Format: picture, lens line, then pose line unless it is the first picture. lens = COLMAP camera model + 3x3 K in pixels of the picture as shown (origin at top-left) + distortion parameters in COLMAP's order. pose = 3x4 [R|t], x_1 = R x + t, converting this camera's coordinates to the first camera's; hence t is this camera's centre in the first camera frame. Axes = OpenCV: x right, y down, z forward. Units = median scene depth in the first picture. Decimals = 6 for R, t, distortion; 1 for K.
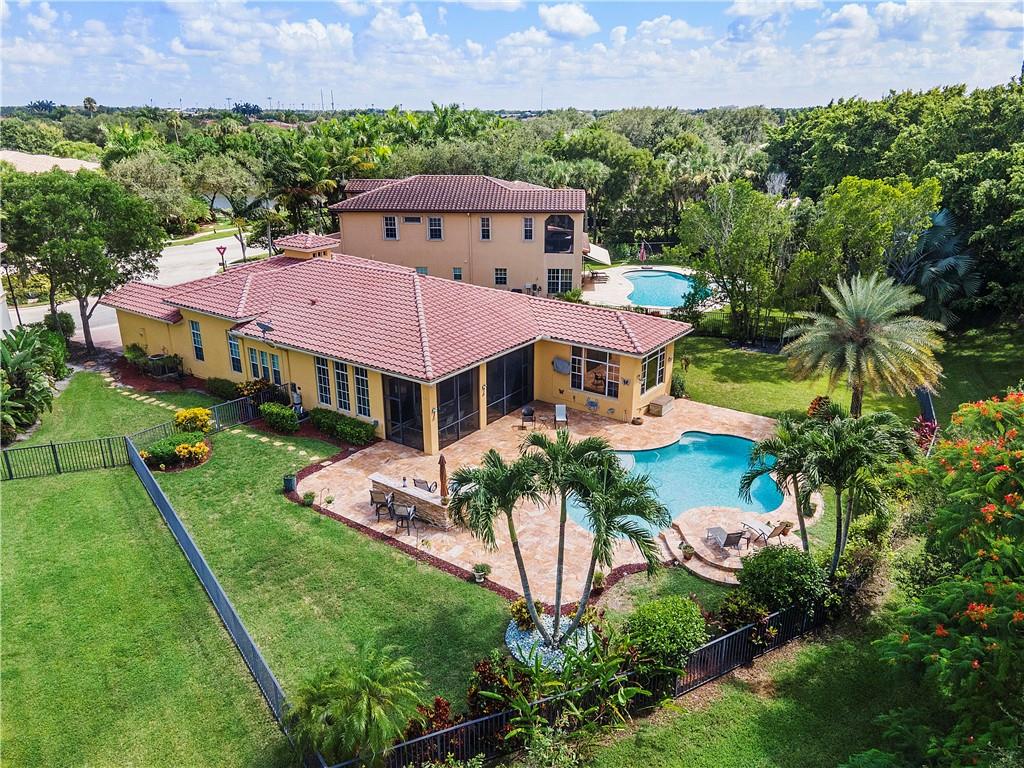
lens RADIAL K [[727.1, 0, 519.0], [0, 727.1, 373.7], [0, 0, 1]] dist [0.048996, -0.004911]
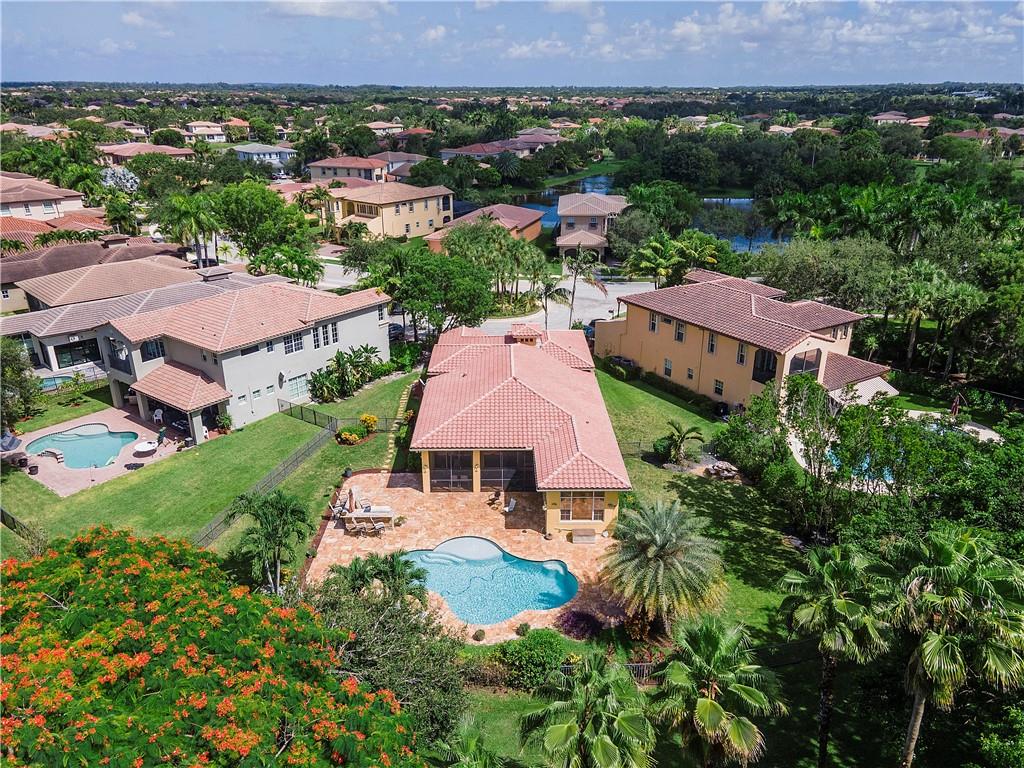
lens RADIAL K [[748.7, 0, 509.4], [0, 748.7, 379.1], [0, 0, 1]] dist [0.001916, 0.087932]
pose [[0.591952, 0.292566, -0.750998, 0.566847], [-0.262976, 0.950906, 0.163161, -0.220515], [0.761864, 0.100911, 0.639829, 0.026289]]
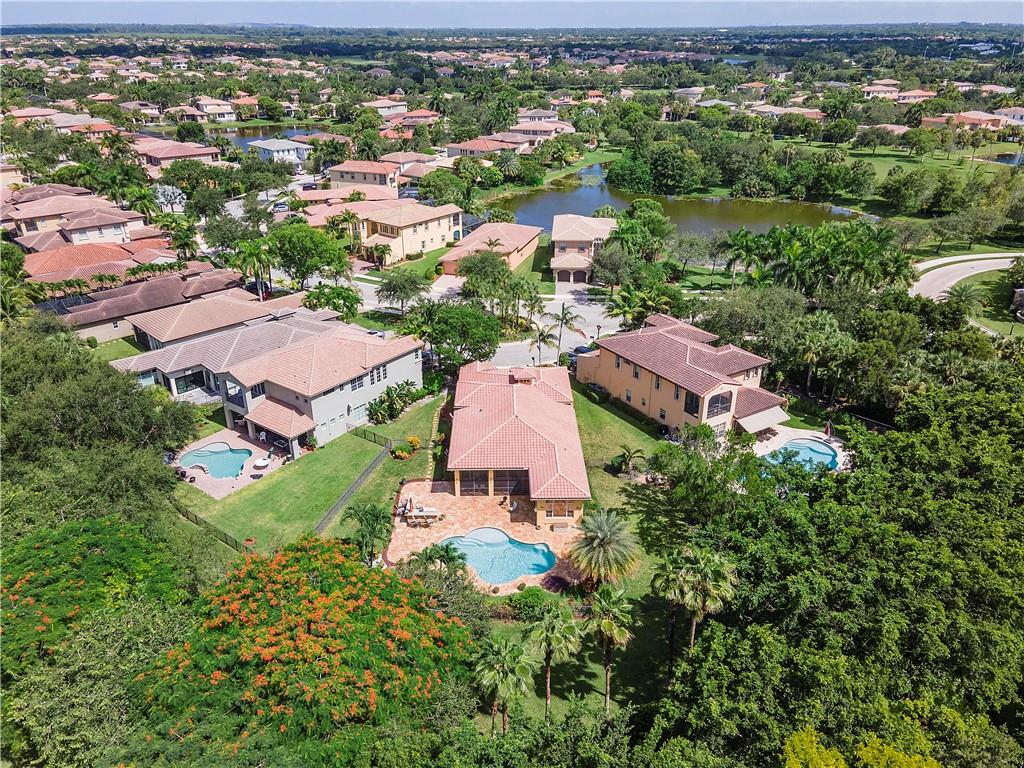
lens RADIAL K [[751.4, 0, 512.0], [0, 751.4, 384.0], [0, 0, 1]] dist [0.041040, 0.002954]
pose [[0.594587, 0.342034, -0.727653, 0.820784], [-0.261655, 0.938056, 0.227127, -0.420097], [0.760265, 0.055347, 0.647251, -0.245771]]
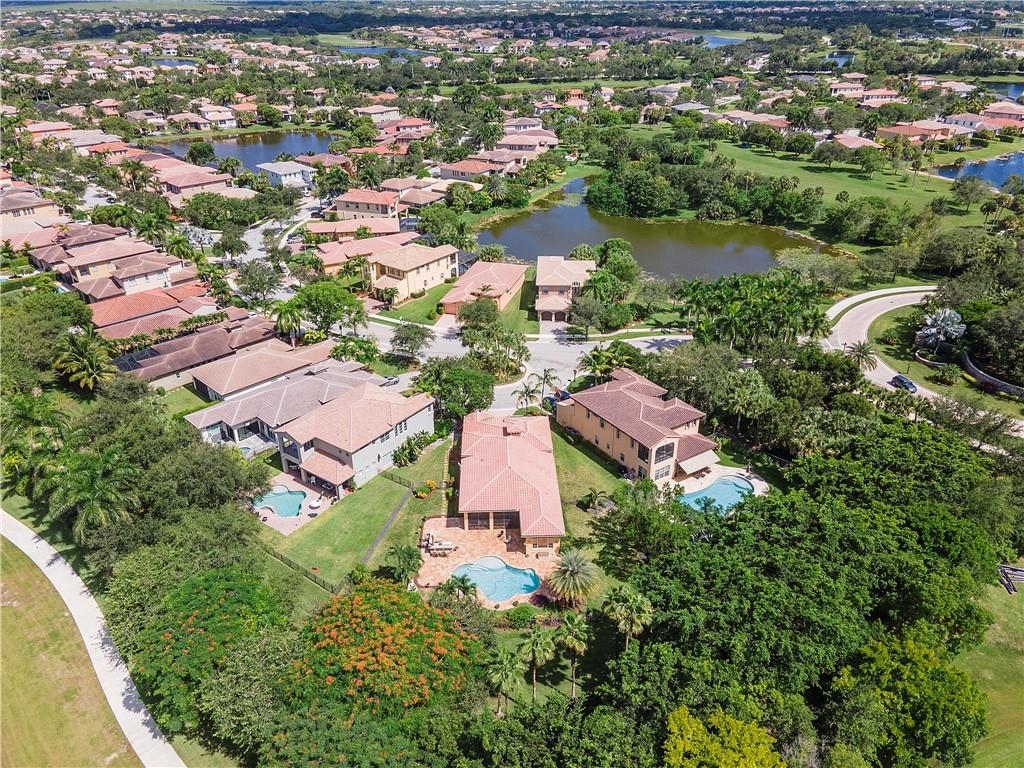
lens RADIAL K [[742.8, 0, 512.0], [0, 742.8, 384.0], [0, 0, 1]] dist [0.034544, 0.002483]
pose [[0.609862, 0.367567, -0.702113, 1.018467], [-0.254445, 0.929849, 0.265778, -0.698089], [0.750551, 0.016562, 0.660605, -0.509351]]
